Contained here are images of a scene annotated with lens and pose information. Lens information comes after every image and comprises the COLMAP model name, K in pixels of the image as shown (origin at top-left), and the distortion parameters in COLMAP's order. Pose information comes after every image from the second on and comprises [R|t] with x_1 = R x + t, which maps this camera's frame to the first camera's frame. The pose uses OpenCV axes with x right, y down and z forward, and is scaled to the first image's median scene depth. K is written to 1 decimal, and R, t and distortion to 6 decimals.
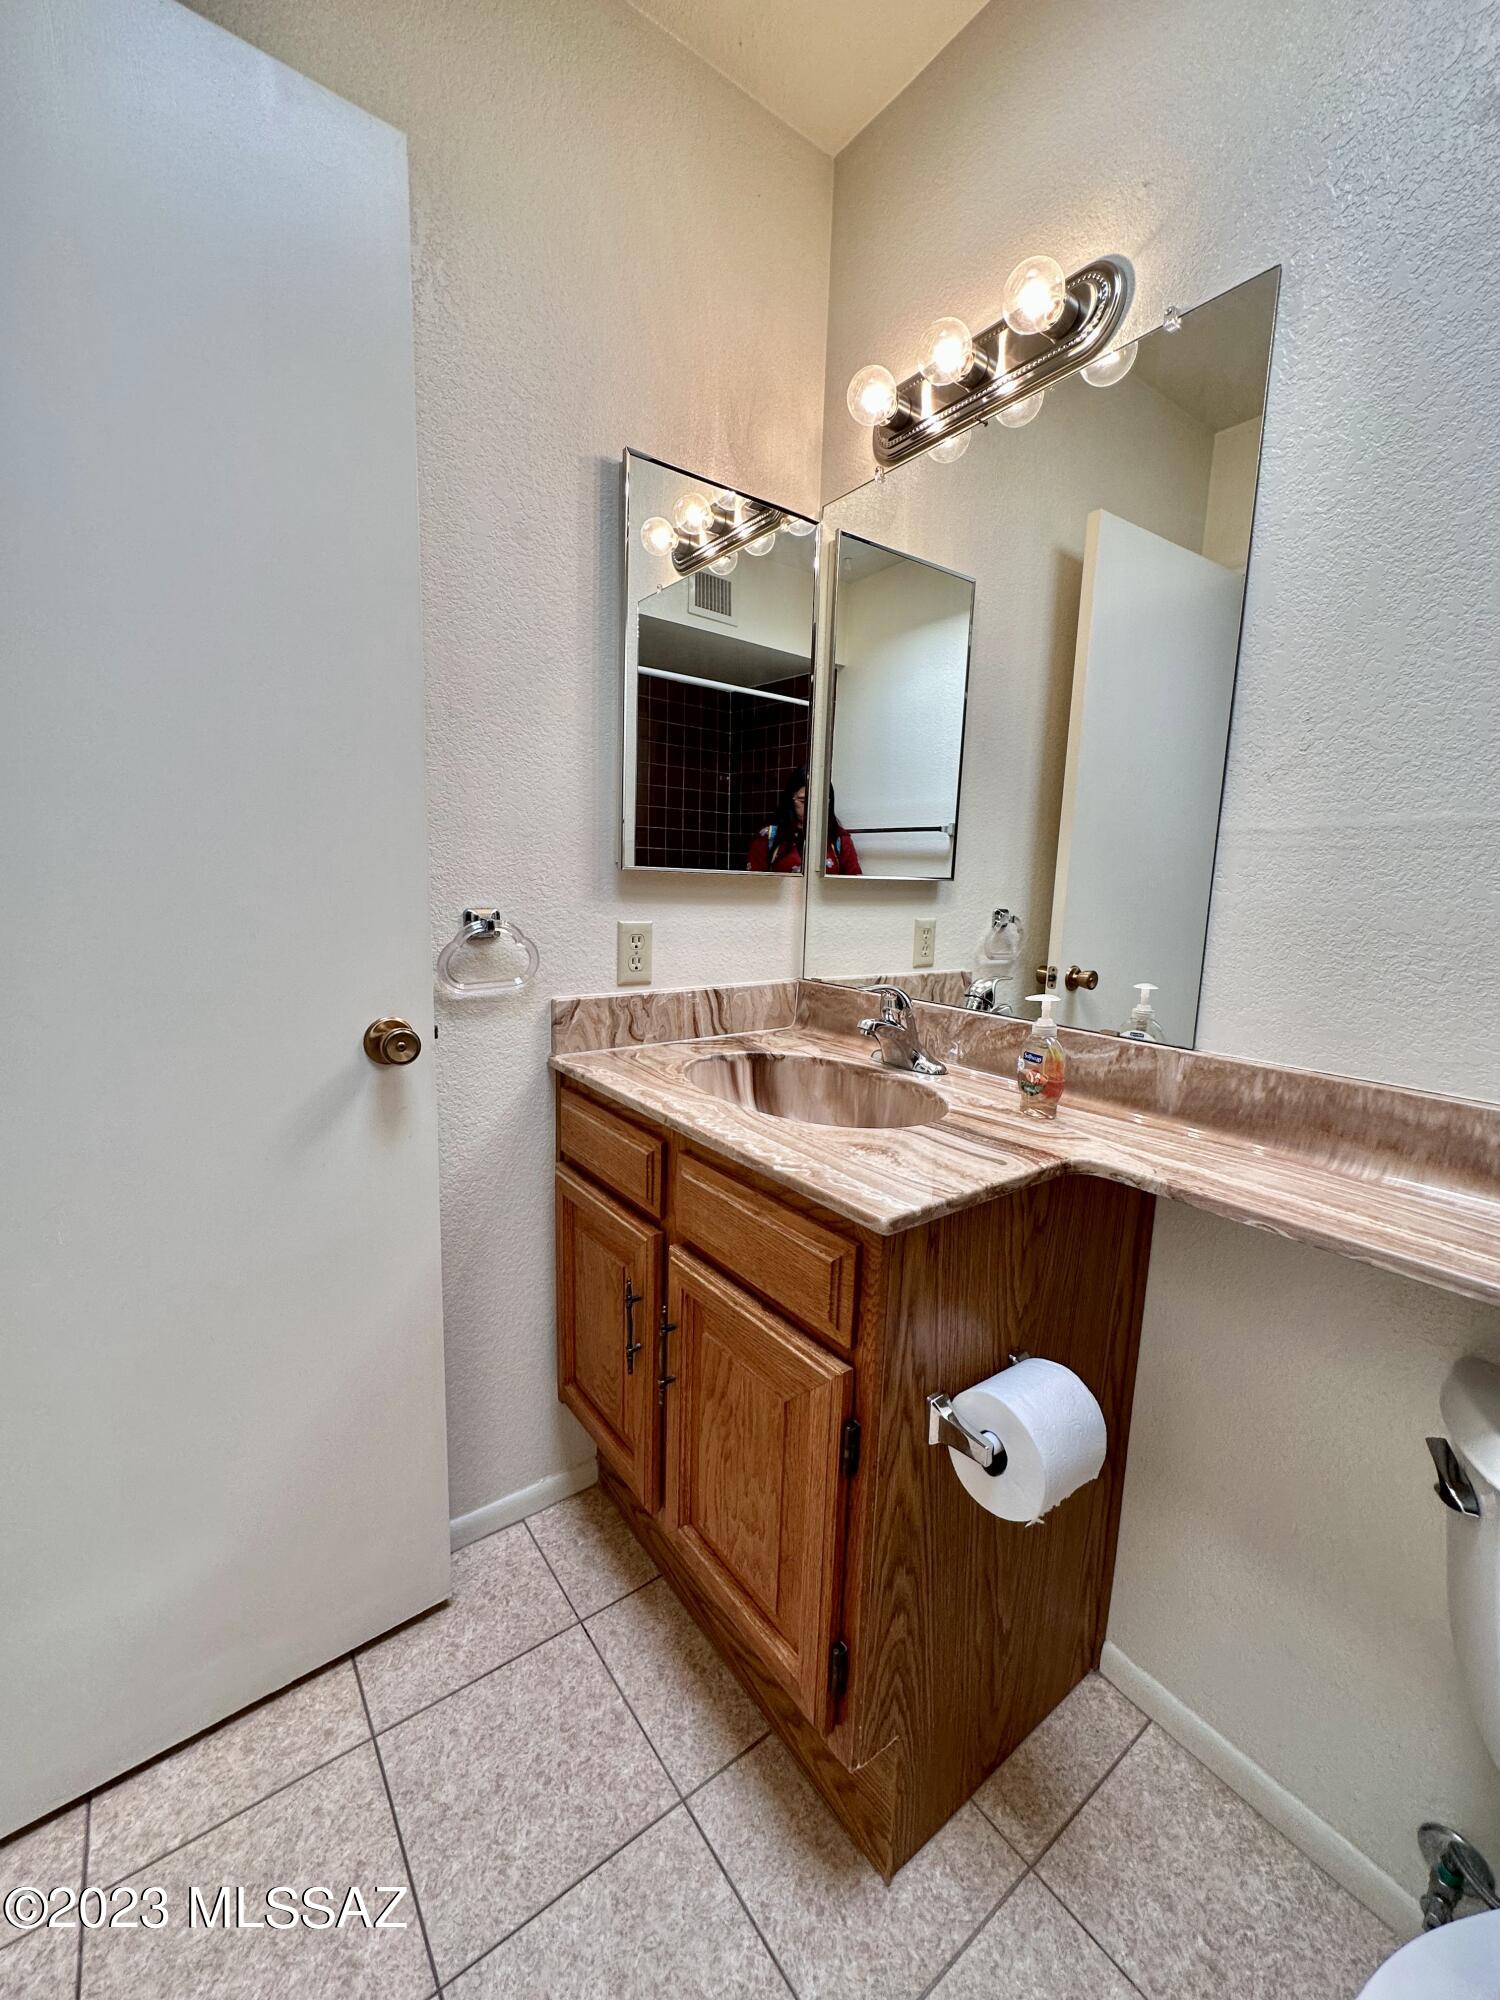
lens RADIAL K [[797.8, 0, 747.9], [0, 797.8, 997.4], [0, 0, 1]] dist [-0.002388, 0.000554]
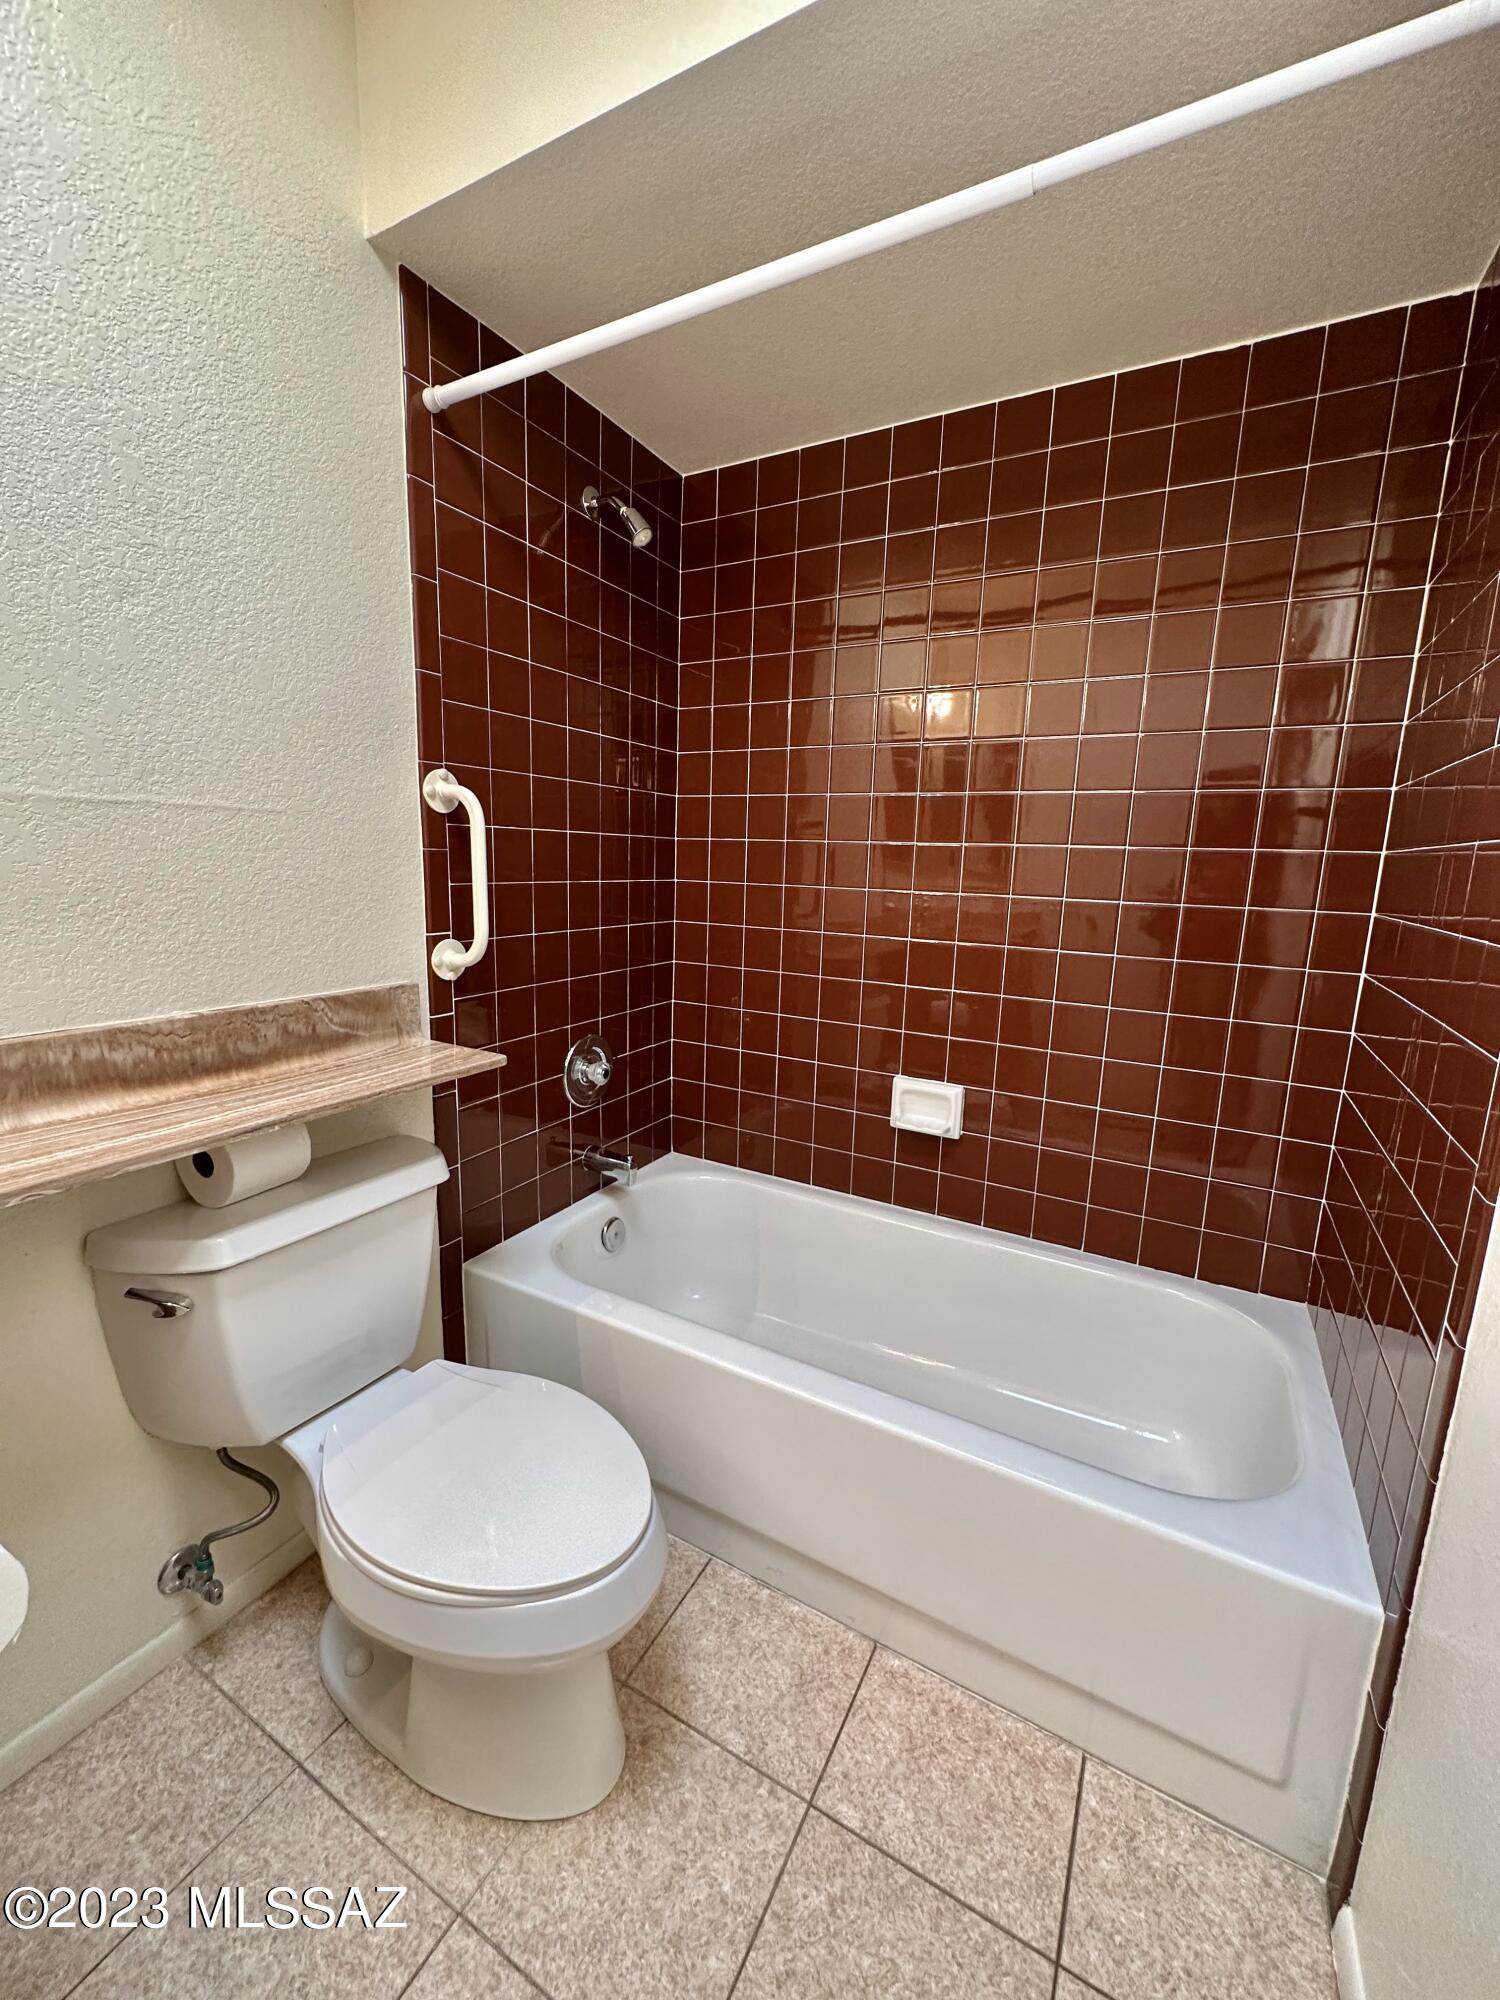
lens RADIAL K [[797.8, 0, 747.9], [0, 797.8, 997.4], [0, 0, 1]] dist [-0.002388, 0.000554]
pose [[-0.407722, -0.202513, 0.890366, -0.584714], [0.092449, 0.960930, 0.260897, -0.140332], [-0.908414, 0.188687, -0.373070, 0.488351]]
